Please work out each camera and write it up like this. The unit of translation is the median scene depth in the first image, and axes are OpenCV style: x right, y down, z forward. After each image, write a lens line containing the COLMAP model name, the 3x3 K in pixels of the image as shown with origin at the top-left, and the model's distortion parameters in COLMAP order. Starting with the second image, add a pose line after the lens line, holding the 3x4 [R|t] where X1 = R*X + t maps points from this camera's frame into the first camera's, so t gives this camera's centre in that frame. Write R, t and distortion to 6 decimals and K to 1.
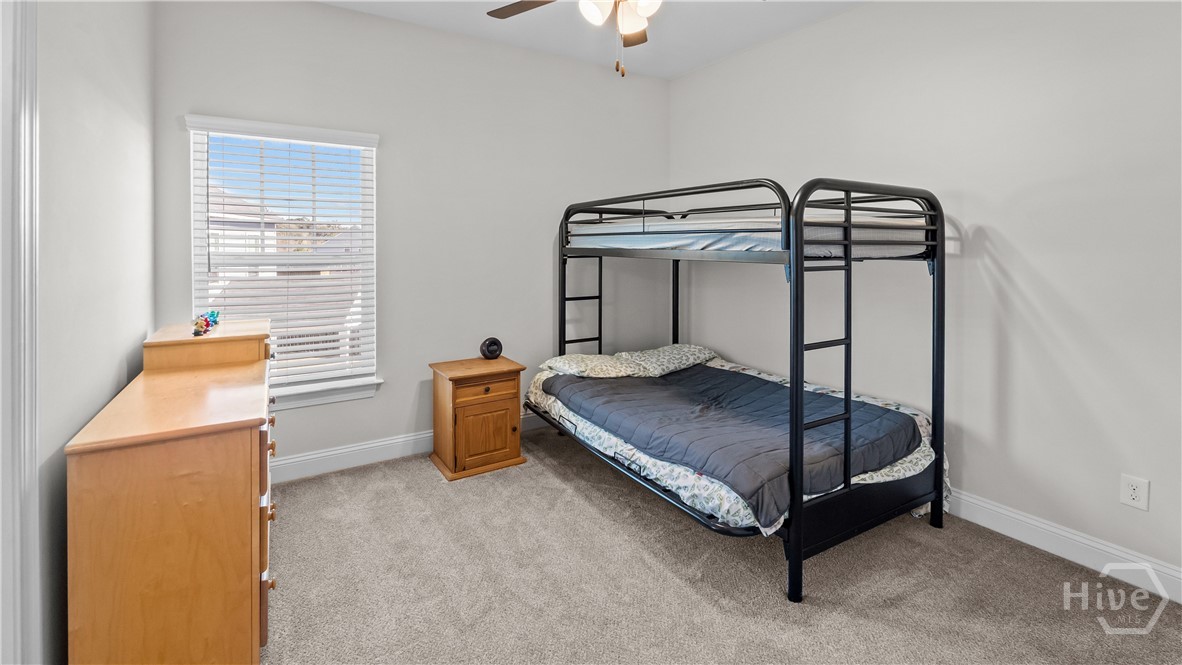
lens RADIAL K [[507.6, 0, 593.2], [0, 507.6, 250.1], [0, 0, 1]] dist [0.000143, -0.000353]
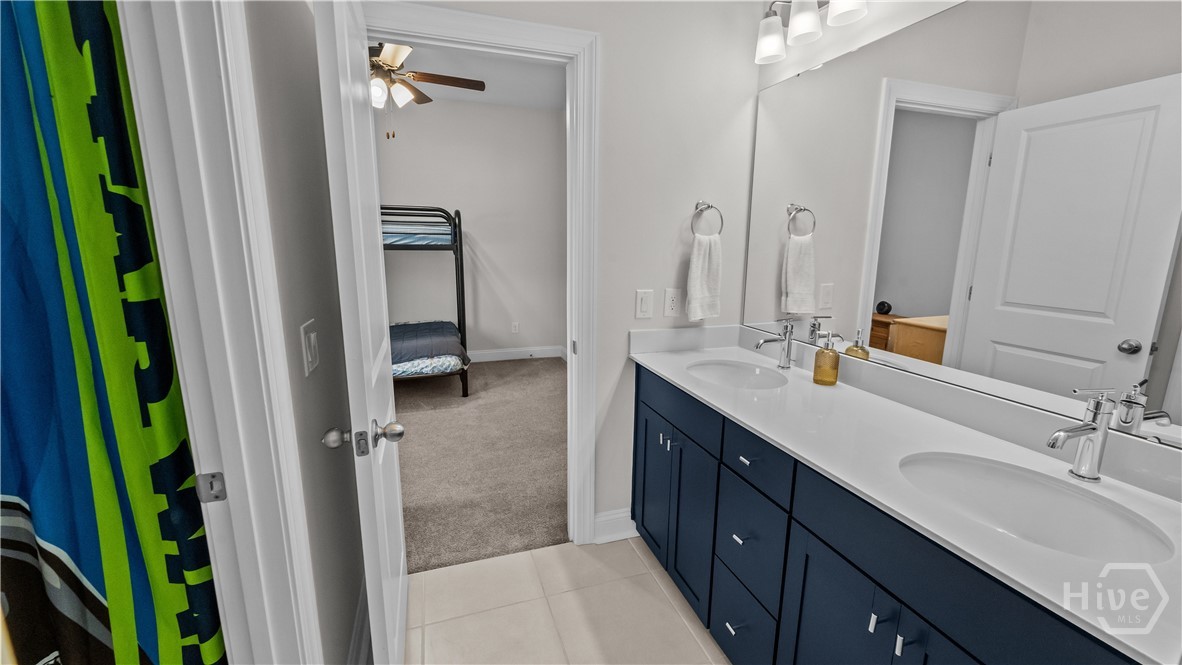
lens RADIAL K [[480.8, 0, 593.6], [0, 480.8, 336.6], [0, 0, 1]] dist [-0.000651, -0.000159]
pose [[0.228110, -0.192527, 0.954410, -1.340177], [-0.005312, 0.979994, 0.198957, -0.021315], [-0.973621, -0.050454, 0.222524, -0.042730]]
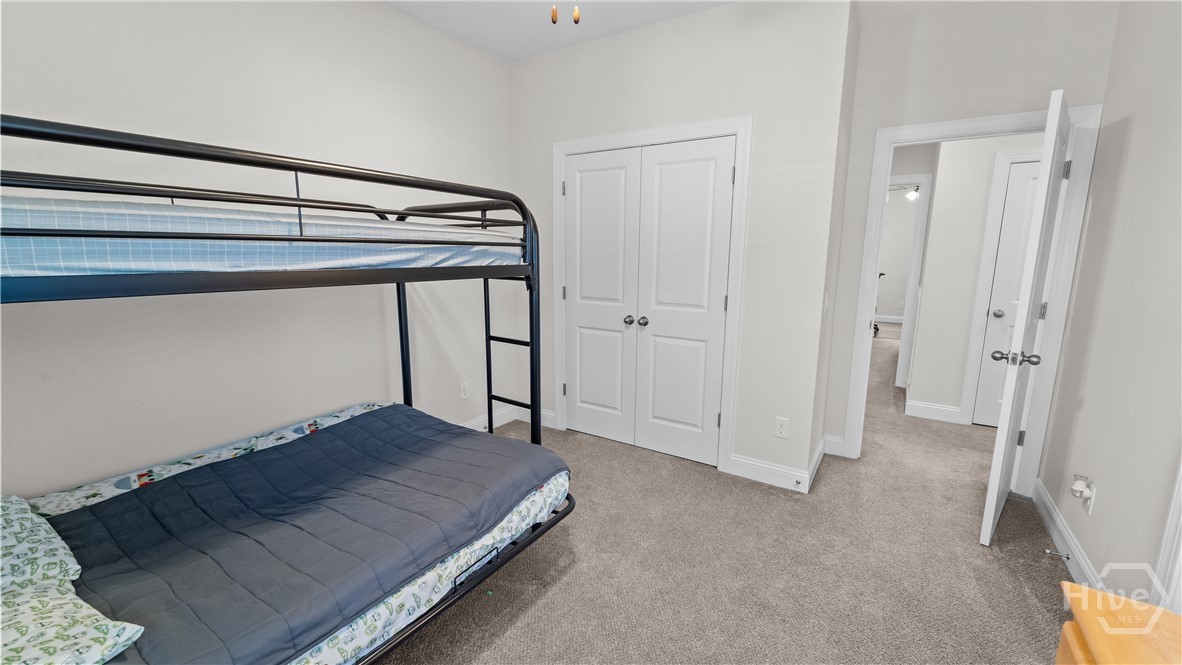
lens RADIAL K [[474.0, 0, 596.3], [0, 474.0, 332.9], [0, 0, 1]] dist [-0.001225, 0.000010]
pose [[-0.425031, -0.154916, 0.891824, -0.591631], [0.003381, 0.984967, 0.172708, -0.026540], [-0.905173, 0.076421, -0.418118, 1.177287]]
